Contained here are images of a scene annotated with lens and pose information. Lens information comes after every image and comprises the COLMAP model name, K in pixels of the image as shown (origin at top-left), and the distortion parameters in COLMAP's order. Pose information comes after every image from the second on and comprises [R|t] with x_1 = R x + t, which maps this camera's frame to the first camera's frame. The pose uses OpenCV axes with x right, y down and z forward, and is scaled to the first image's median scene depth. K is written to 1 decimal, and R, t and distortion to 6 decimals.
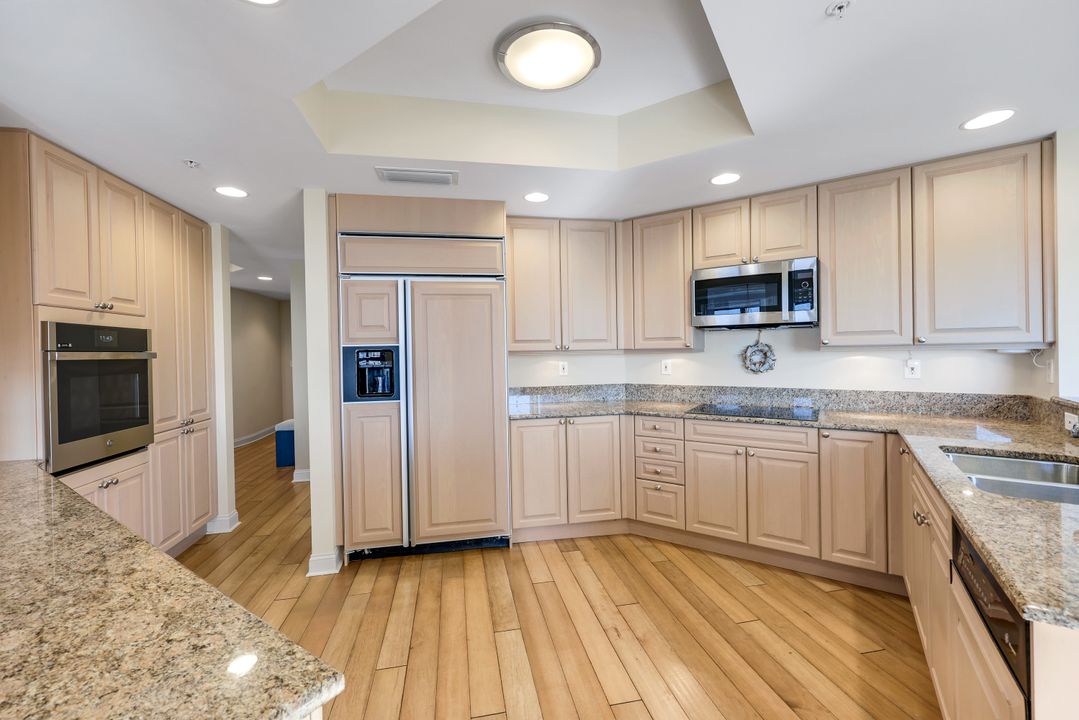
lens RADIAL K [[436.5, 0, 537.6], [0, 436.5, 352.7], [0, 0, 1]] dist [-0.001261, 0.000347]
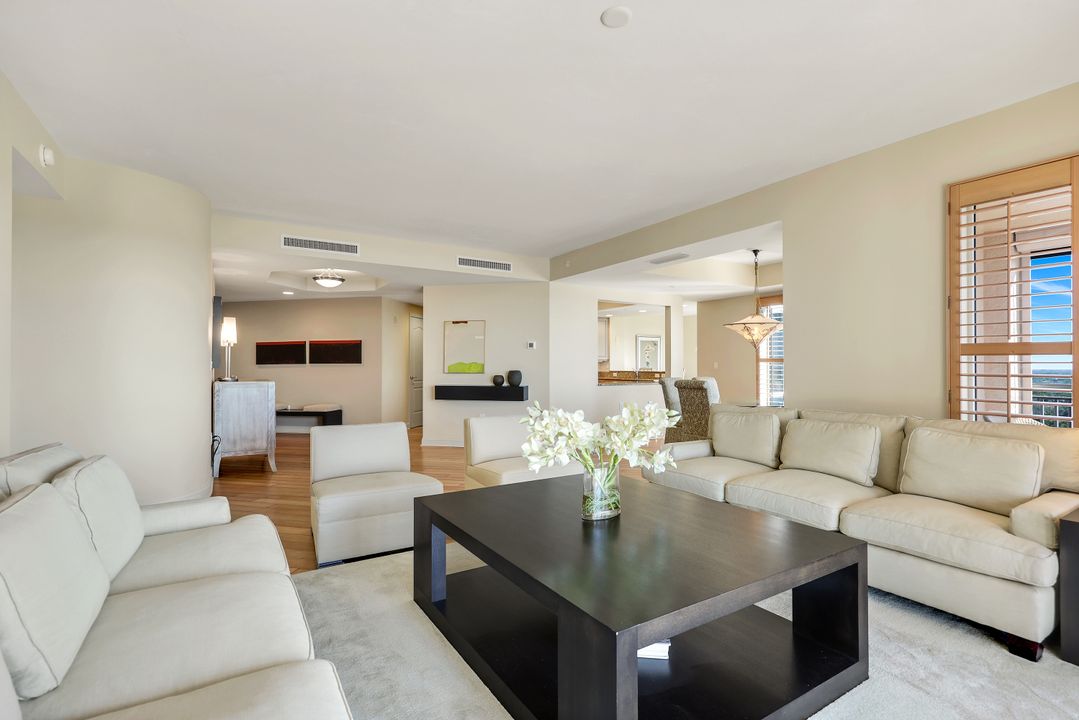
lens RADIAL K [[510.0, 0, 541.3], [0, 510.0, 363.2], [0, 0, 1]] dist [0.001820, -0.001153]
pose [[0.402460, 0.025813, 0.915074, -3.416019], [-0.000859, 0.999613, -0.027820, 0.138486], [-0.915437, 0.010411, 0.402326, -0.480593]]
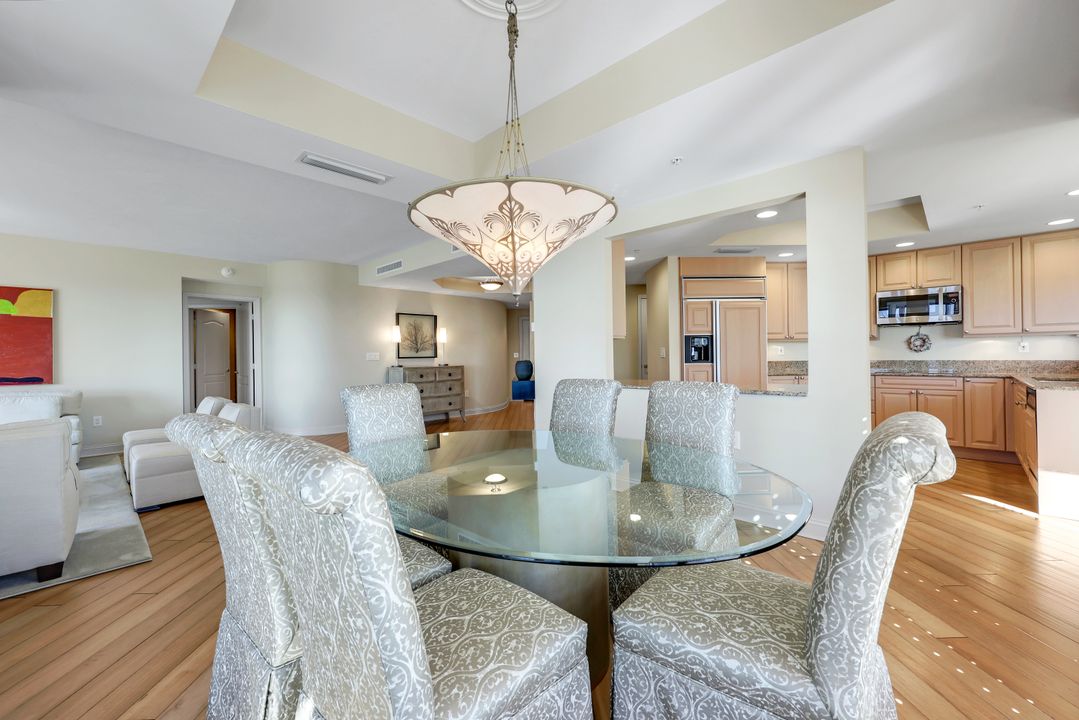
lens RADIAL K [[436.5, 0, 537.2], [0, 436.5, 352.9], [0, 0, 1]] dist [-0.001261, 0.000347]
pose [[0.985906, 0.004684, -0.167233, -0.765011], [-0.005891, 0.999960, -0.006719, 0.081628], [0.167195, 0.007610, 0.985894, -1.041370]]
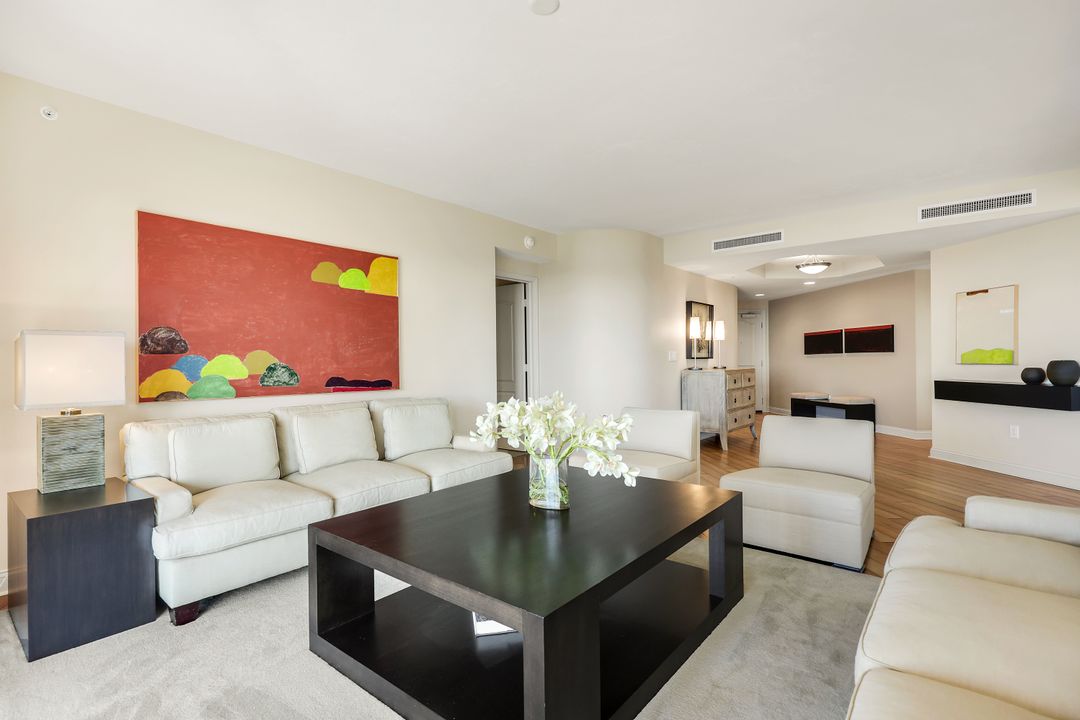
lens RADIAL K [[510.4, 0, 535.2], [0, 510.4, 357.7], [0, 0, 1]] dist [0.001820, -0.001153]
pose [[0.994424, 0.010220, -0.104956, -2.582679], [-0.011001, 0.999916, -0.006867, 0.123297], [0.104877, 0.007984, 0.994453, -1.055971]]
